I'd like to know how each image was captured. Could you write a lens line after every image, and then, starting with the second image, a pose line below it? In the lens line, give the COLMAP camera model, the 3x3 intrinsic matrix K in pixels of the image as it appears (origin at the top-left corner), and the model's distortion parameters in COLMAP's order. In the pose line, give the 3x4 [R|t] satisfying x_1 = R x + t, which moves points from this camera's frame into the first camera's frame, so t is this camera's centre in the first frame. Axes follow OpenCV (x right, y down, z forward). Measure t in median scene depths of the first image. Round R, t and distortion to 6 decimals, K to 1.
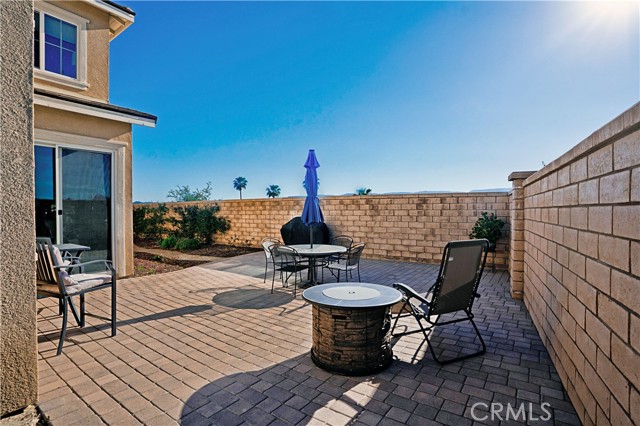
lens RADIAL K [[310.2, 0, 322.0], [0, 310.2, 211.1], [0, 0, 1]] dist [-0.033428, 0.007531]
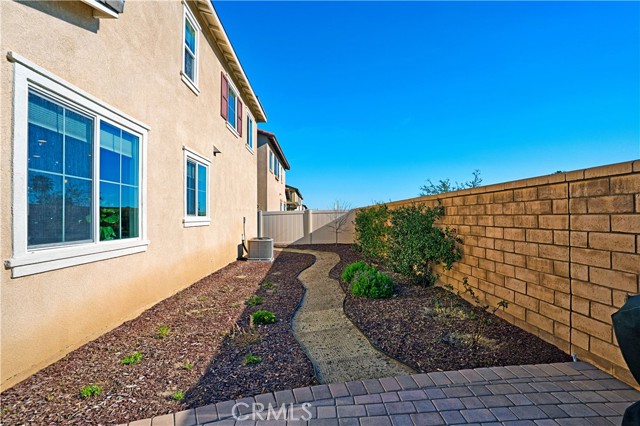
lens RADIAL K [[310.2, 0, 318.8], [0, 310.2, 213.1], [0, 0, 1]] dist [-0.033428, 0.007531]
pose [[0.585910, -0.010368, -0.810310, -0.074339], [0.005063, 0.999945, -0.009134, -0.002262], [0.810360, 0.001249, 0.585930, 0.624722]]
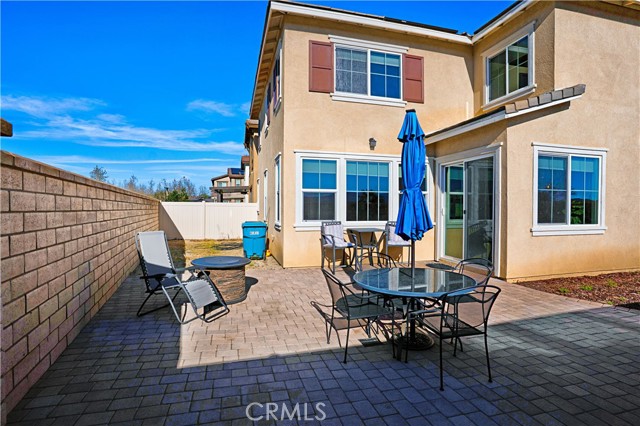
lens RADIAL K [[310.2, 0, 314.9], [0, 310.2, 209.7], [0, 0, 1]] dist [-0.033428, 0.007531]
pose [[-0.641255, 0.013260, -0.767213, 0.268281], [-0.003664, 0.999786, 0.020343, -0.013727], [0.767319, 0.015856, -0.641069, 0.623189]]
